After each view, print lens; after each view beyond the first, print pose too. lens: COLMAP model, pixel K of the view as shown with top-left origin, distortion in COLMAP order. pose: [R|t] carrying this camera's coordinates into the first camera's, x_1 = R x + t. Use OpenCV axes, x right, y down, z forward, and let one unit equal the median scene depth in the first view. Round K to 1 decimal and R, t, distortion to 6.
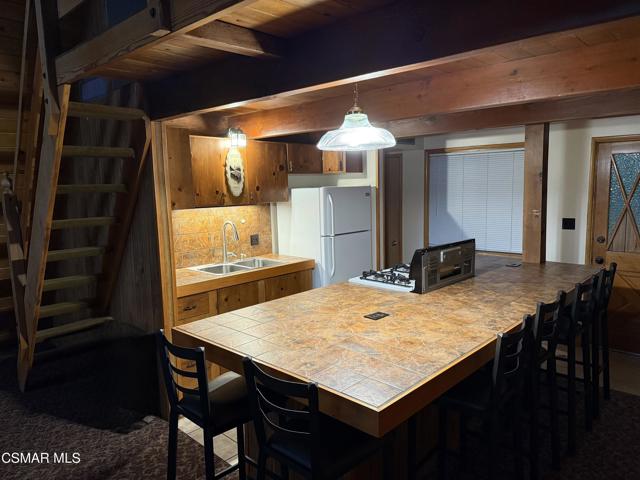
lens RADIAL K [[448.4, 0, 320.6], [0, 448.4, 241.9], [0, 0, 1]] dist [0.058438, -0.079455]
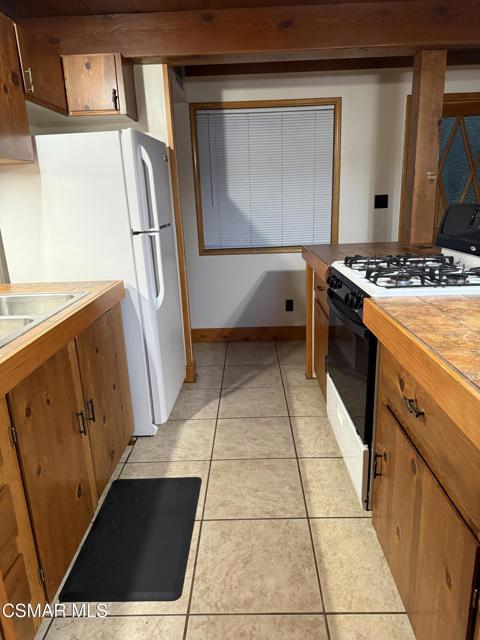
lens RADIAL K [[448.4, 0, 240.0], [0, 448.4, 320.0], [0, 0, 1]] dist [0.058438, -0.079455]
pose [[0.737174, -0.185492, 0.649744, -0.258464], [0.105011, 0.981349, 0.161019, 0.014849], [-0.667494, -0.050469, 0.742903, 0.534217]]
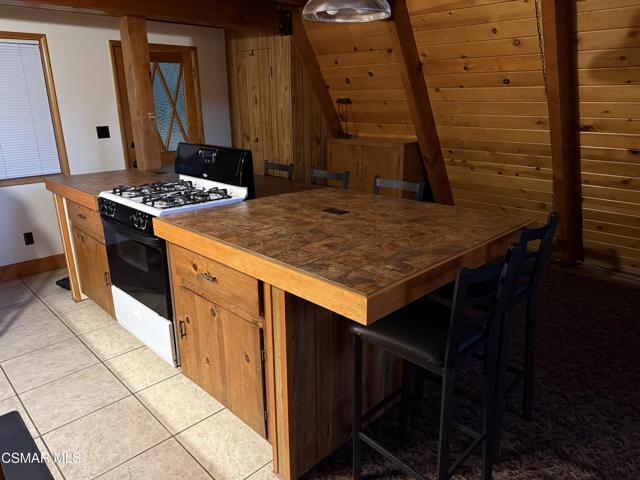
lens RADIAL K [[448.4, 0, 320.6], [0, 448.4, 241.9], [0, 0, 1]] dist [0.058438, -0.079455]
pose [[0.025340, -0.280444, 0.959536, -0.434374], [0.132012, 0.952377, 0.274866, -0.021943], [-0.990924, 0.119705, 0.061155, 0.519036]]
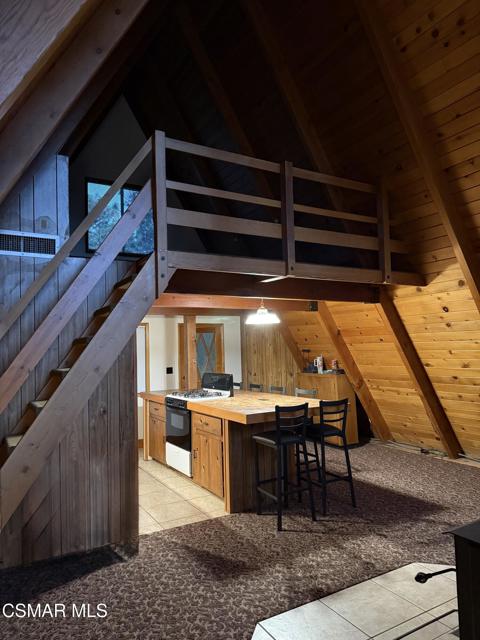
lens RADIAL K [[448.4, 0, 240.0], [0, 448.4, 320.0], [0, 0, 1]] dist [0.058438, -0.079455]
pose [[0.289779, 0.075813, 0.954086, -1.051888], [0.140560, 0.982678, -0.120777, 0.016925], [-0.946716, 0.169105, 0.274103, 0.240723]]
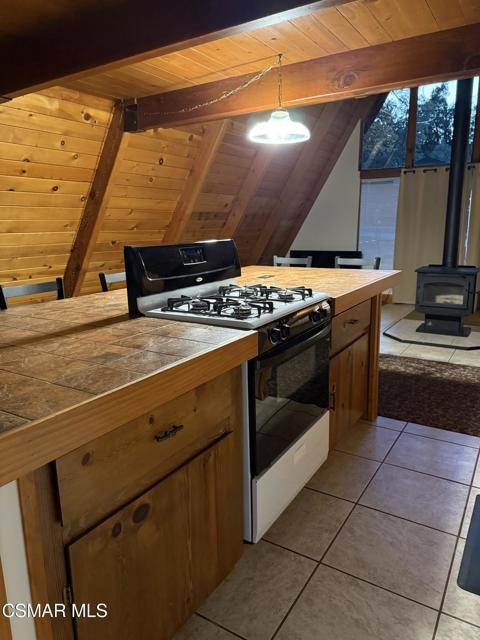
lens RADIAL K [[448.4, 0, 240.0], [0, 448.4, 320.0], [0, 0, 1]] dist [0.058438, -0.079455]
pose [[-0.979654, 0.081968, -0.183191, 0.219875], [0.015619, 0.941163, 0.337591, -0.077178], [0.200084, 0.327861, -0.923295, 1.150346]]
